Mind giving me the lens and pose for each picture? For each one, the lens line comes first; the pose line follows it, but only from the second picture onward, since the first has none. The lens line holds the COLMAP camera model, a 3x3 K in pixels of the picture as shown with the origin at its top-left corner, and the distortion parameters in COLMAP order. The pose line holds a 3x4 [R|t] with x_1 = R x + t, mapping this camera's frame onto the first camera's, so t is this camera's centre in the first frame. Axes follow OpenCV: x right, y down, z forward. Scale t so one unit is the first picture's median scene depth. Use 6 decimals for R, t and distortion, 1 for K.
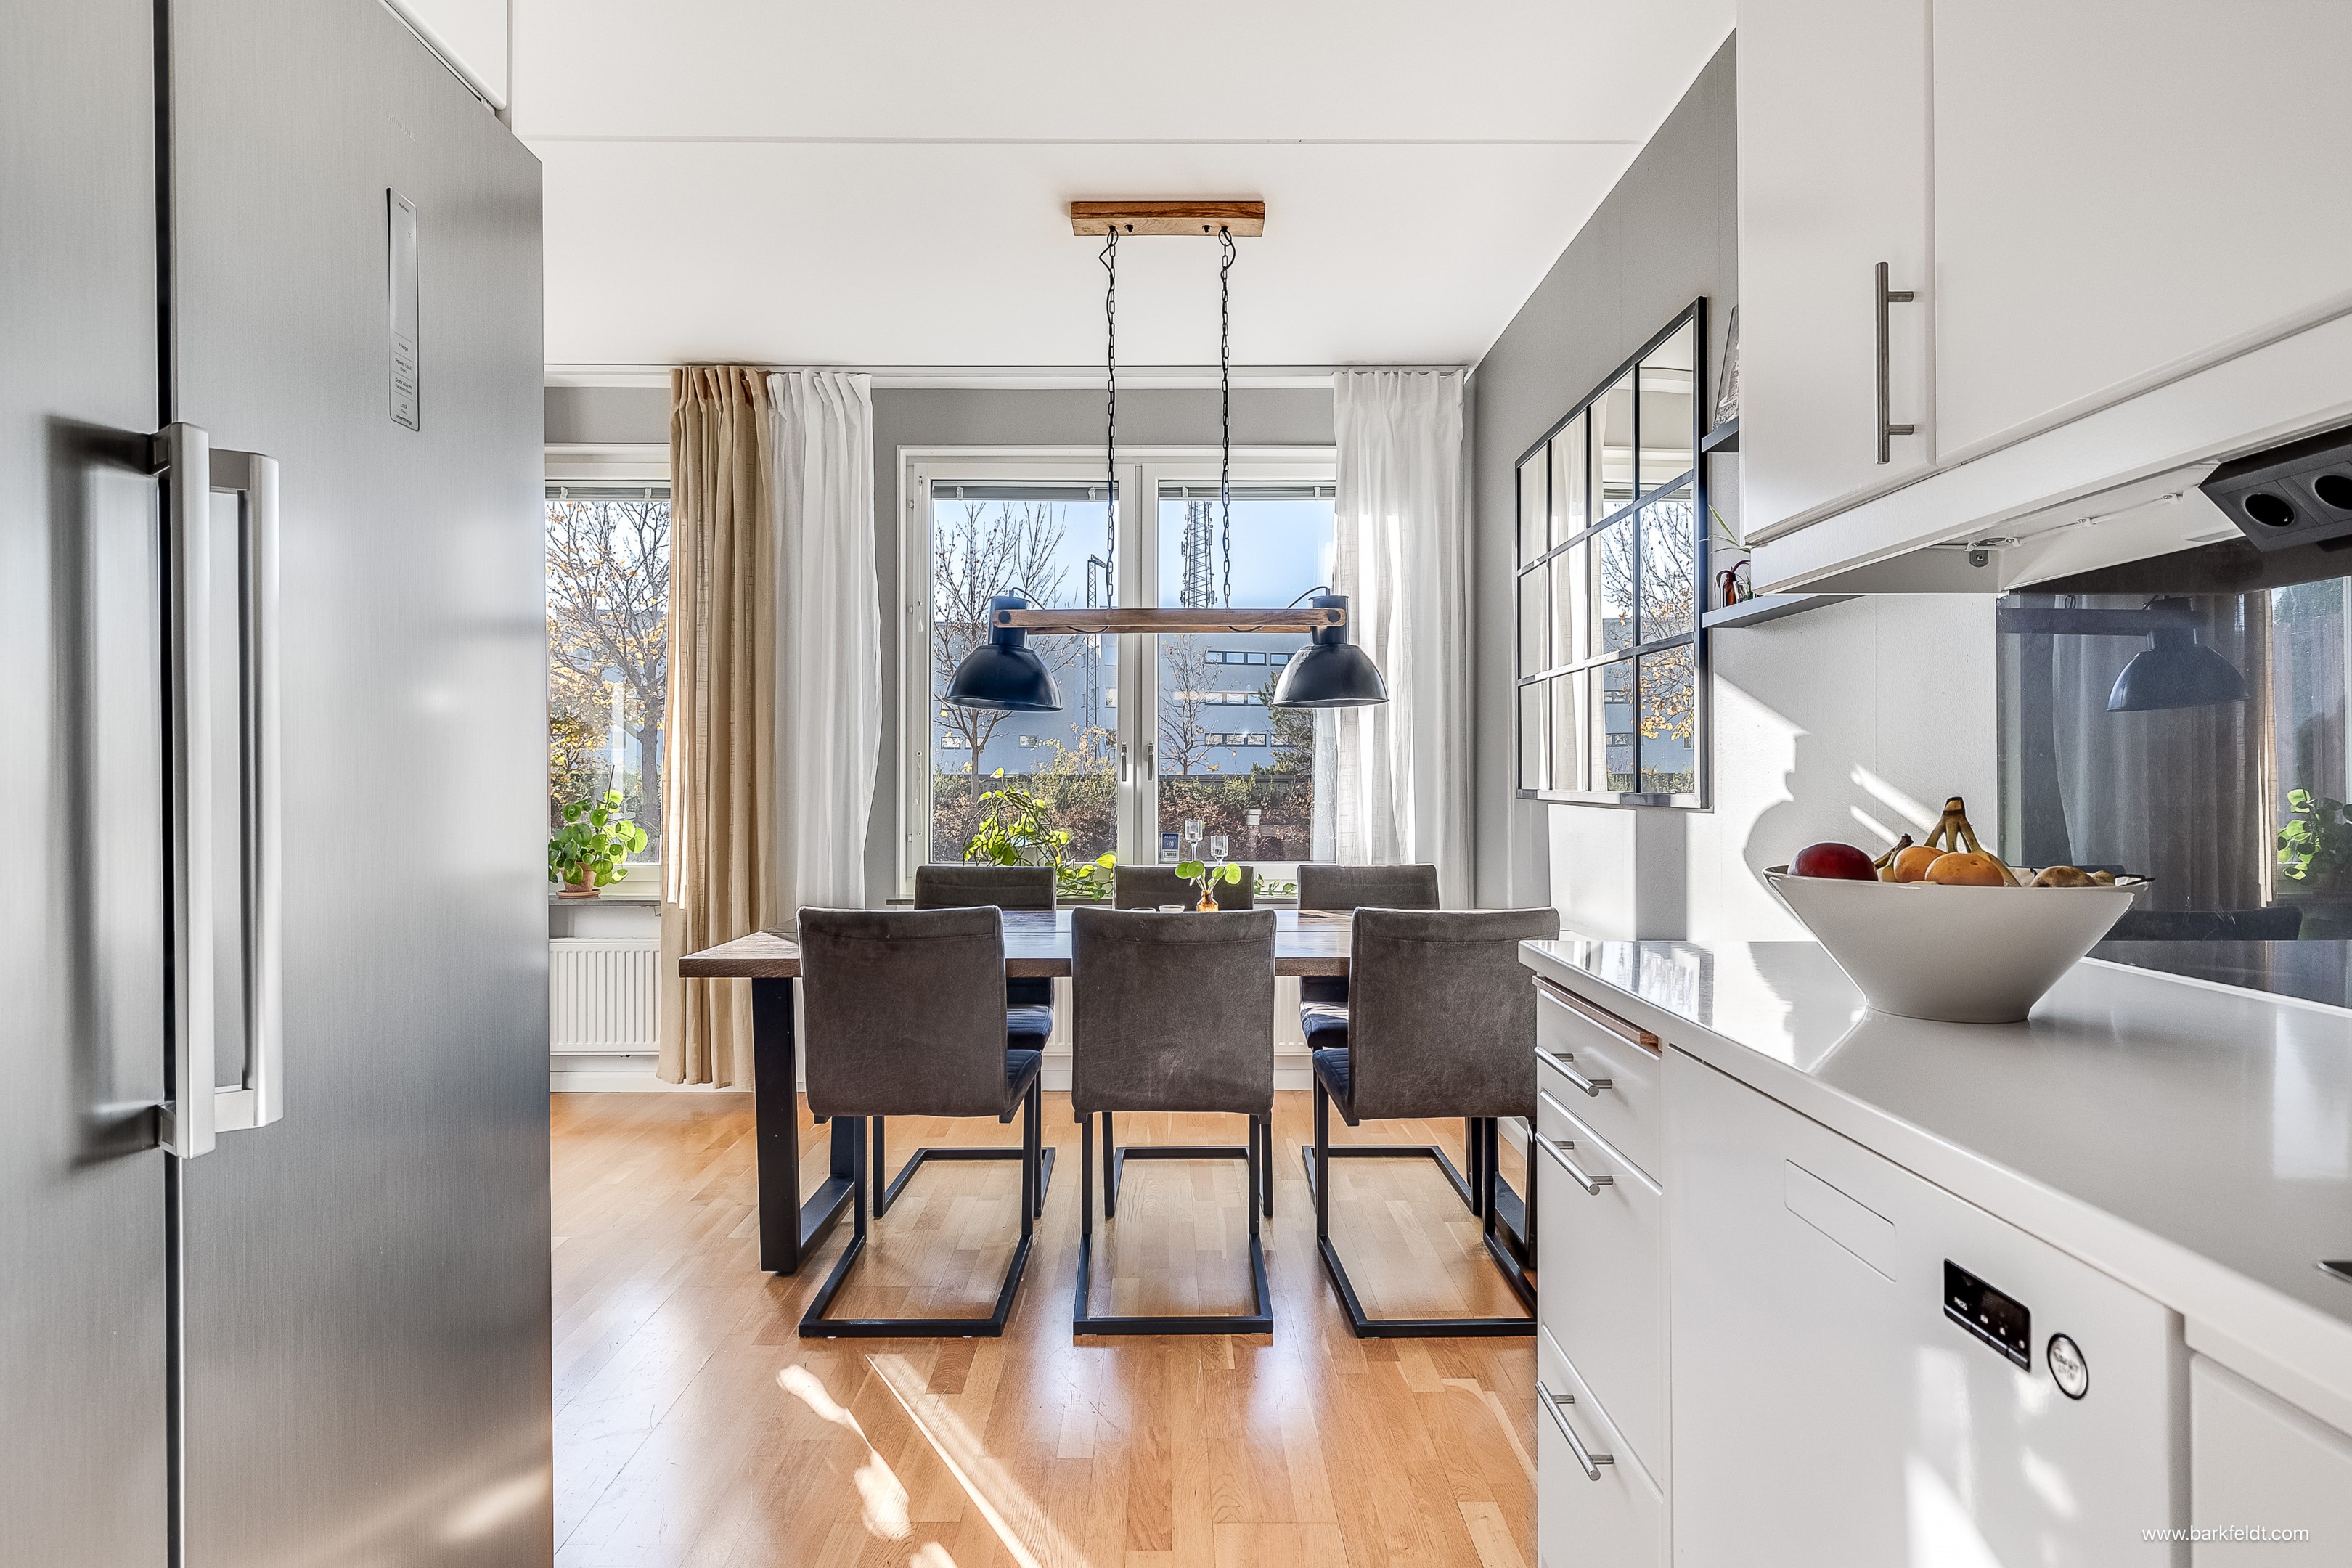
lens RADIAL K [[1262.6, 0, 1174.5], [0, 1262.6, 776.2], [0, 0, 1]] dist [-0.001542, -0.000130]
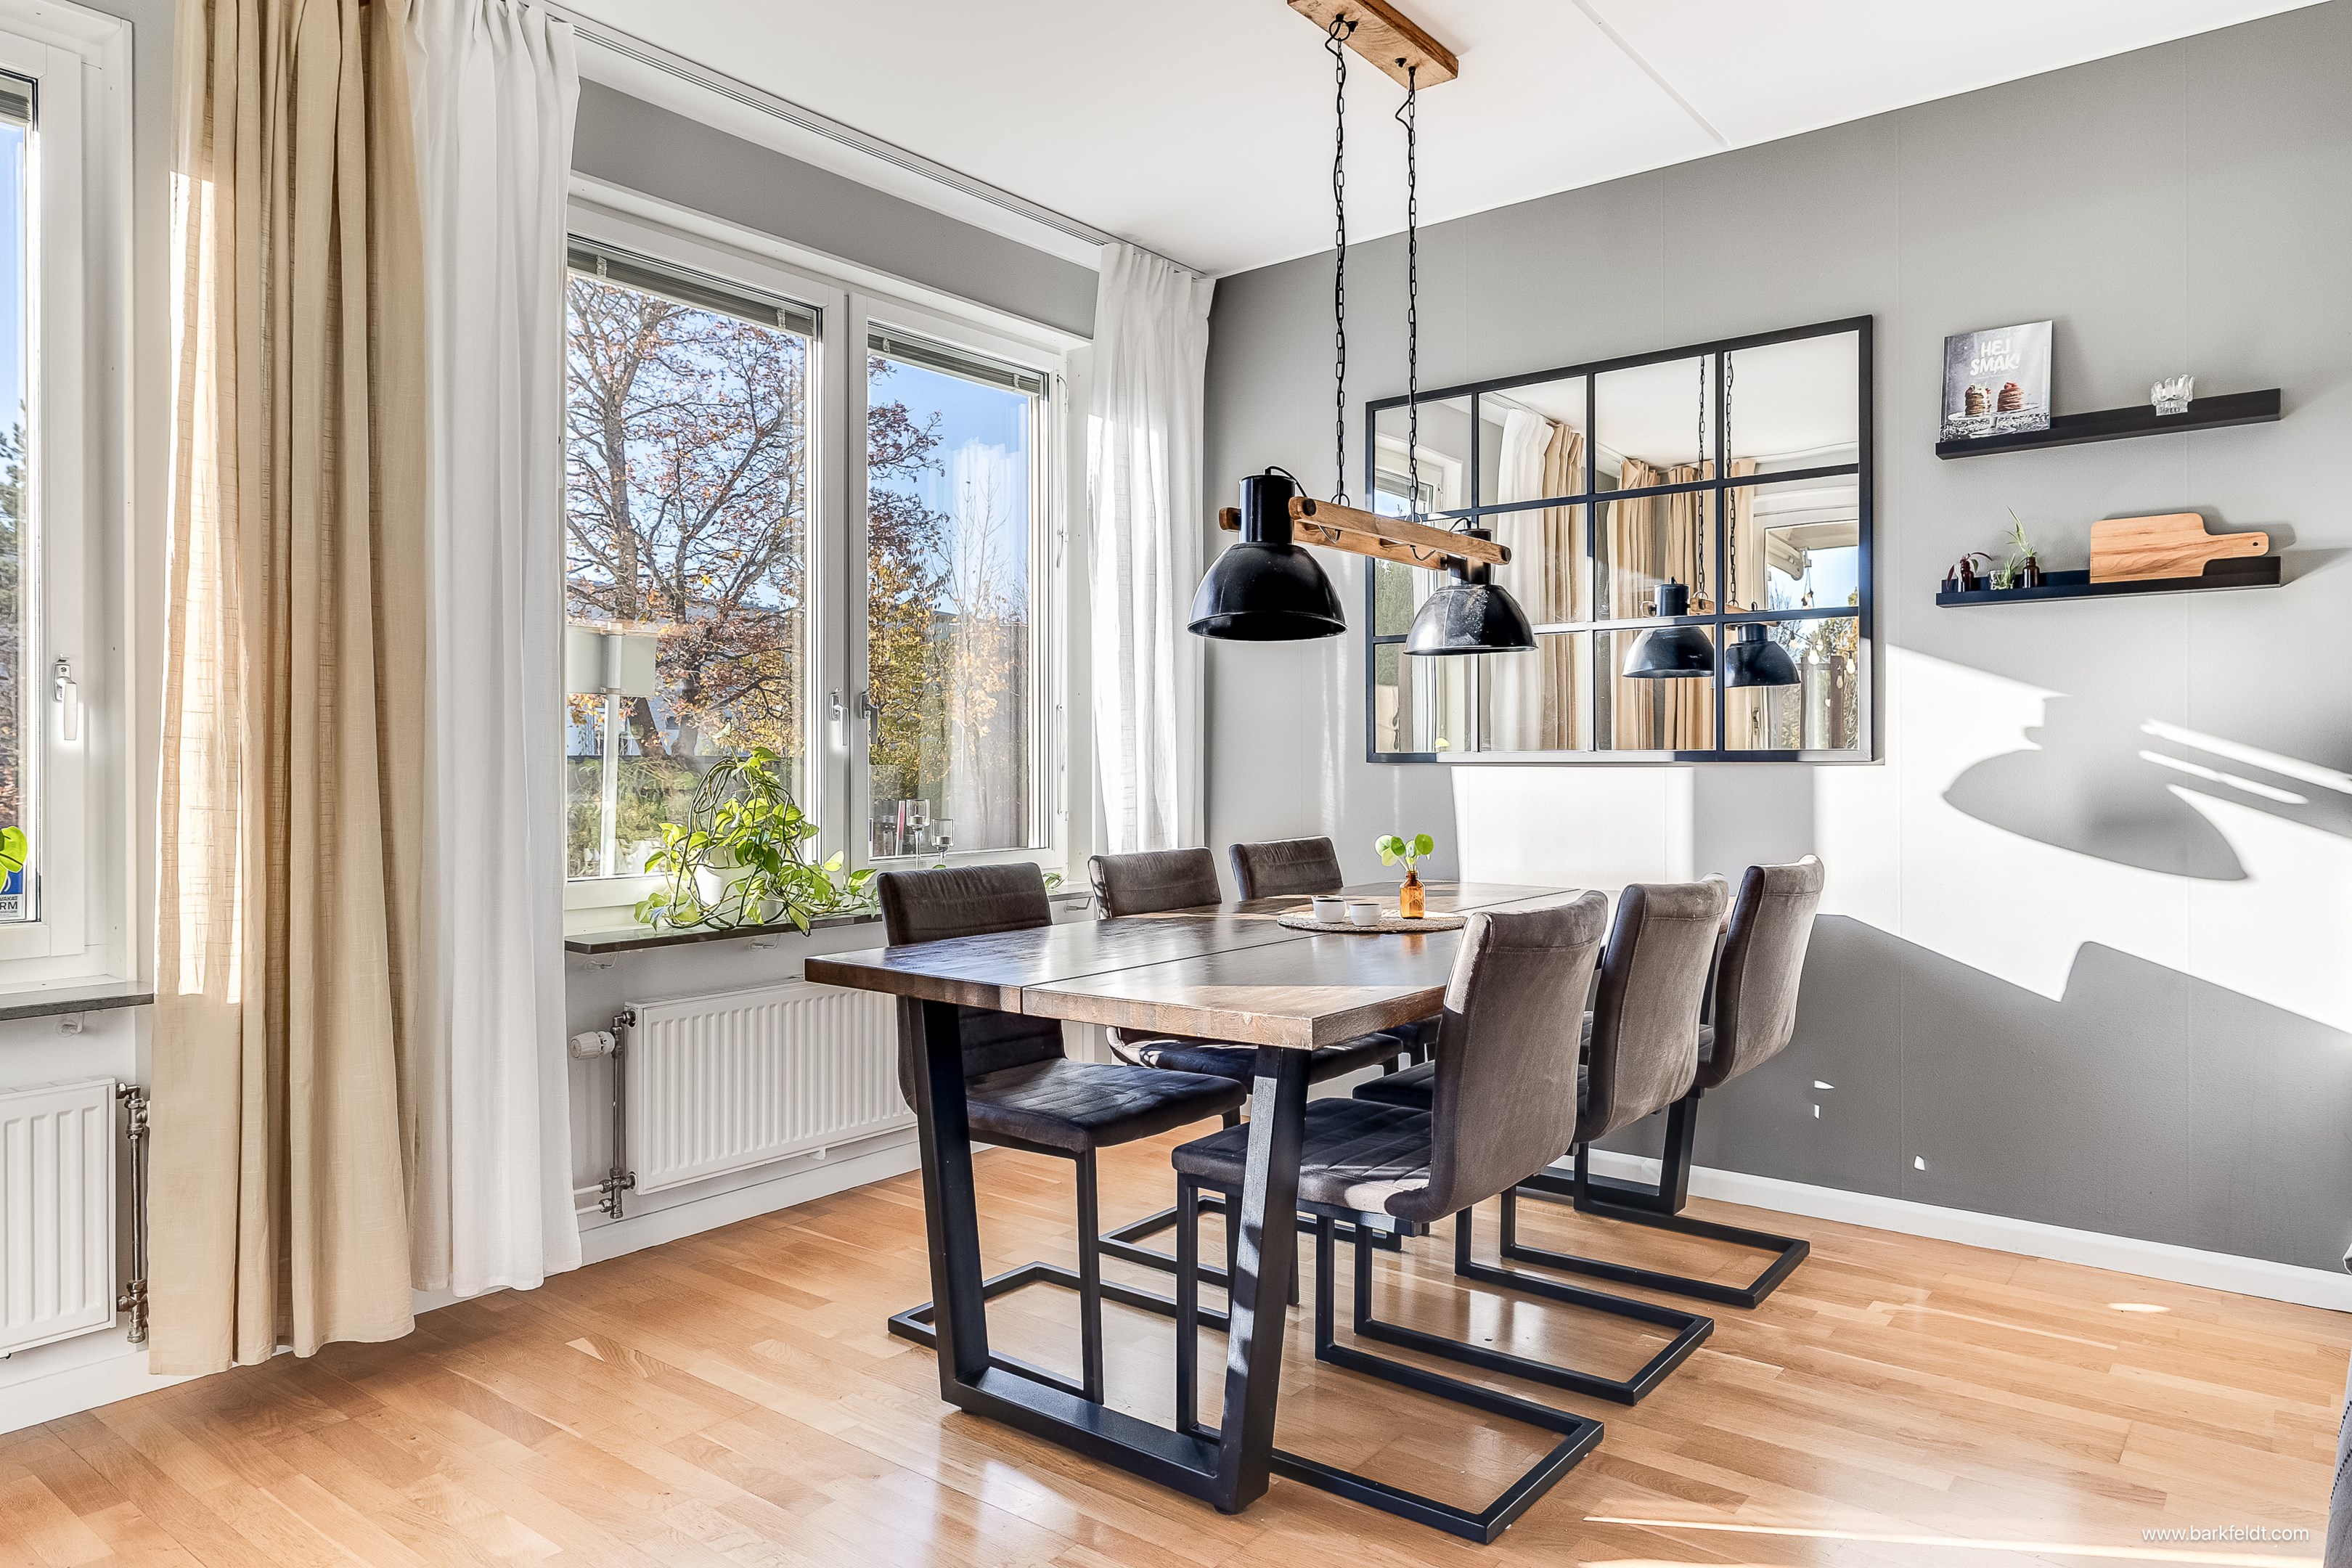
lens RADIAL K [[1483.5, 0, 1176.0], [0, 1483.5, 784.0], [0, 0, 1]] dist [-0.007947, -0.000134]
pose [[0.637065, -0.009869, 0.770747, -0.808548], [0.003298, 0.999944, 0.010078, 0.024830], [-0.770803, -0.003878, 0.637062, 0.501286]]
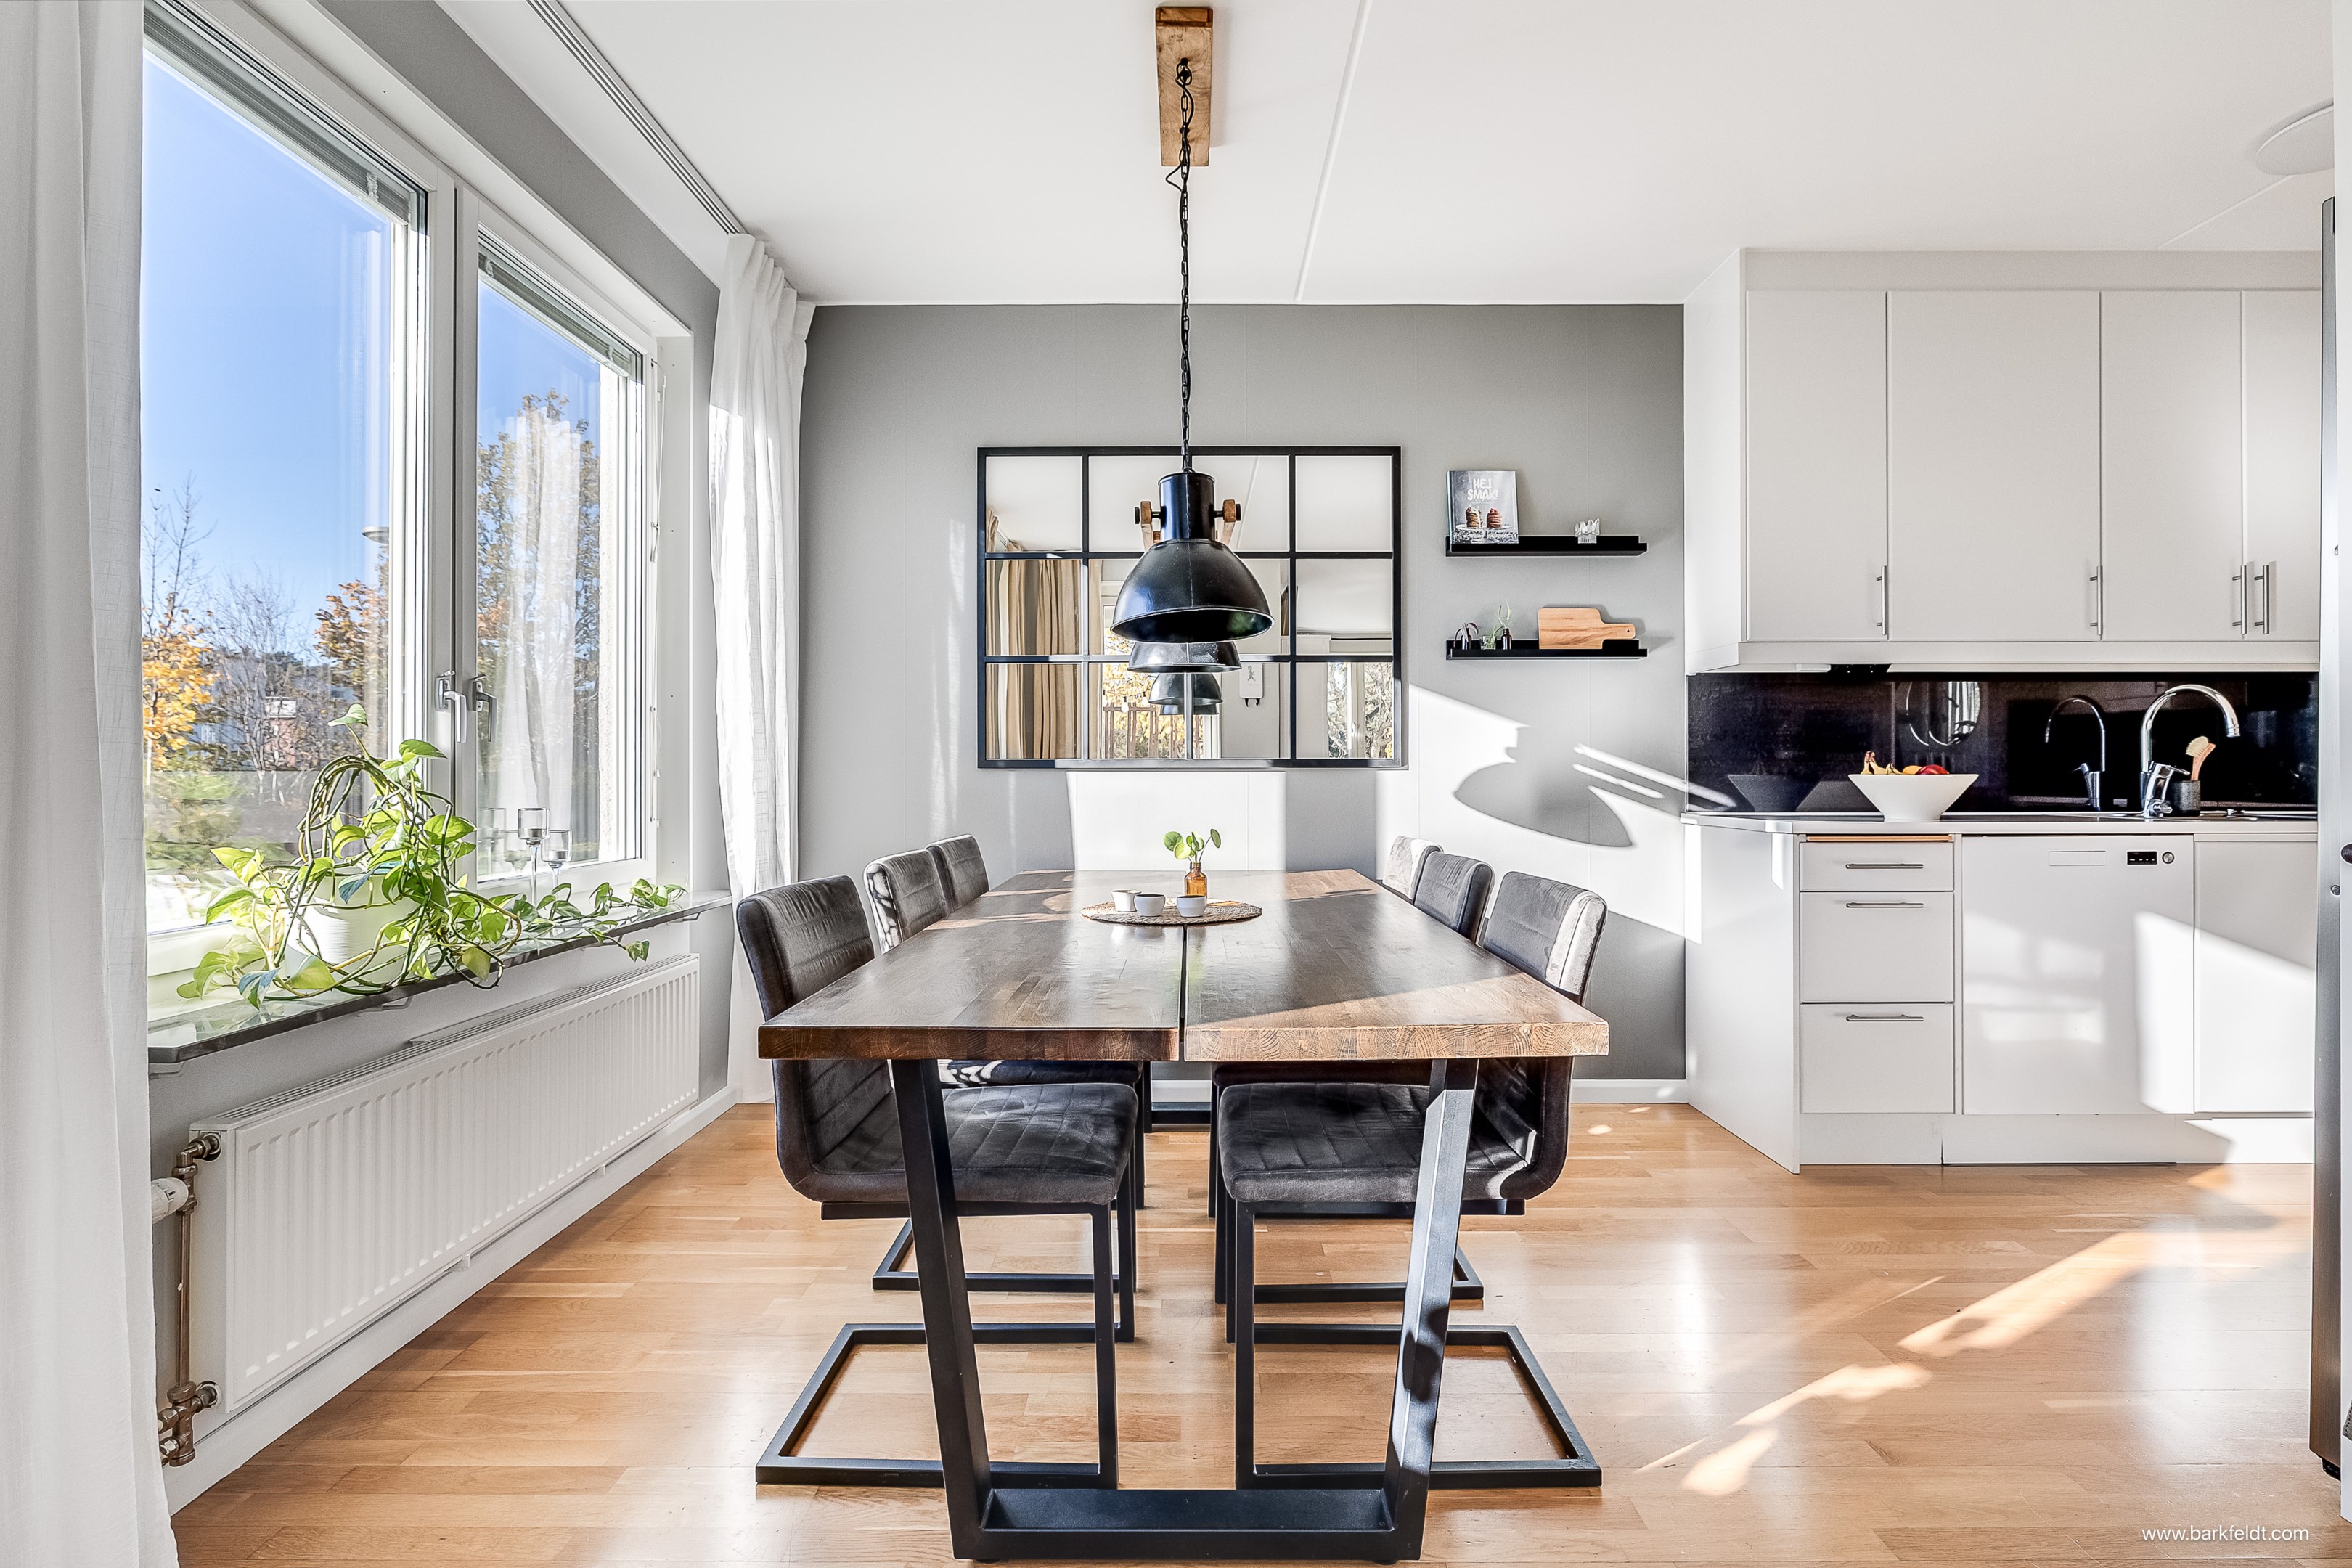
lens RADIAL K [[1051.8, 0, 1182.1], [0, 1051.8, 777.1], [0, 0, 1]] dist [-0.004620, -0.000374]
pose [[0.028917, 0.001040, 0.999581, -0.722879], [0.004124, 0.999991, -0.001159, 0.030656], [-0.999573, 0.004155, 0.028913, 0.983733]]
